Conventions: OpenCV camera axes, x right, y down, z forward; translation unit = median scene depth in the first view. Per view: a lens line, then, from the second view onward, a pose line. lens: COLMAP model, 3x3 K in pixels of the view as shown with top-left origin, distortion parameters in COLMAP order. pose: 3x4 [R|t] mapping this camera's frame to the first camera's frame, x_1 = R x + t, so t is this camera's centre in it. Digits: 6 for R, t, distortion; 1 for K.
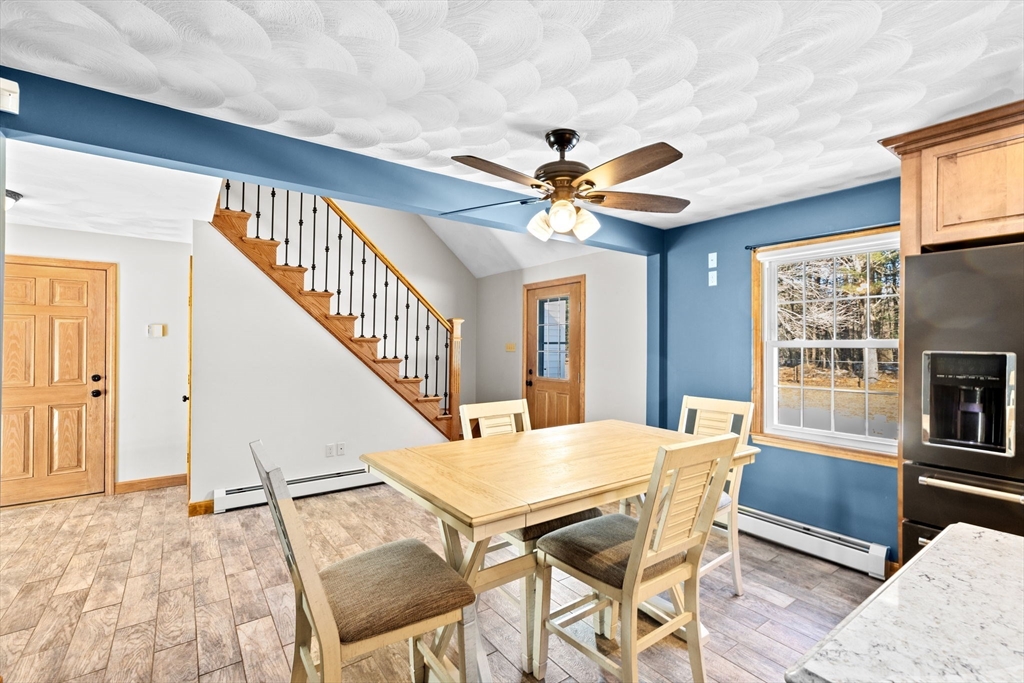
lens RADIAL K [[460.1, 0, 514.3], [0, 460.1, 342.7], [0, 0, 1]] dist [-0.011011, 0.006570]
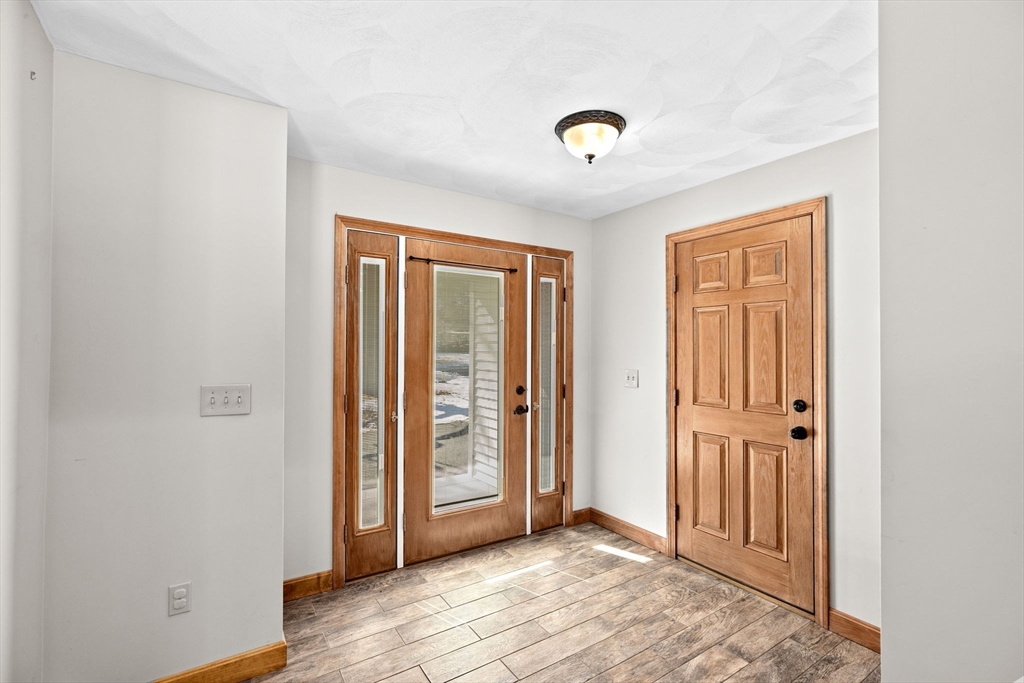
lens RADIAL K [[460.1, 0, 510.4], [0, 460.1, 342.1], [0, 0, 1]] dist [-0.011011, 0.006570]
pose [[-0.046563, -0.017748, -0.998758, -0.331779], [0.003150, 0.999835, -0.017914, 0.006957], [0.998910, -0.003980, -0.046499, 0.682284]]
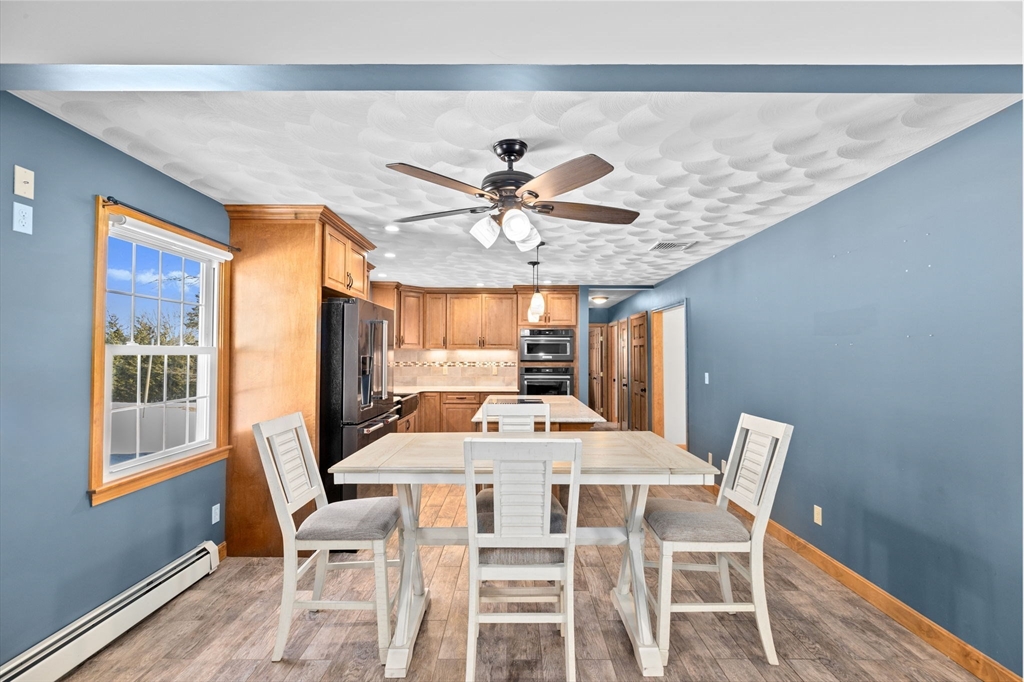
lens RADIAL K [[460.1, 0, 514.6], [0, 460.1, 341.4], [0, 0, 1]] dist [-0.011011, 0.006570]
pose [[-0.810034, 0.010290, 0.586292, -0.265788], [-0.008514, 0.999534, -0.029306, 0.004331], [-0.586321, -0.028730, -0.809569, 0.975157]]
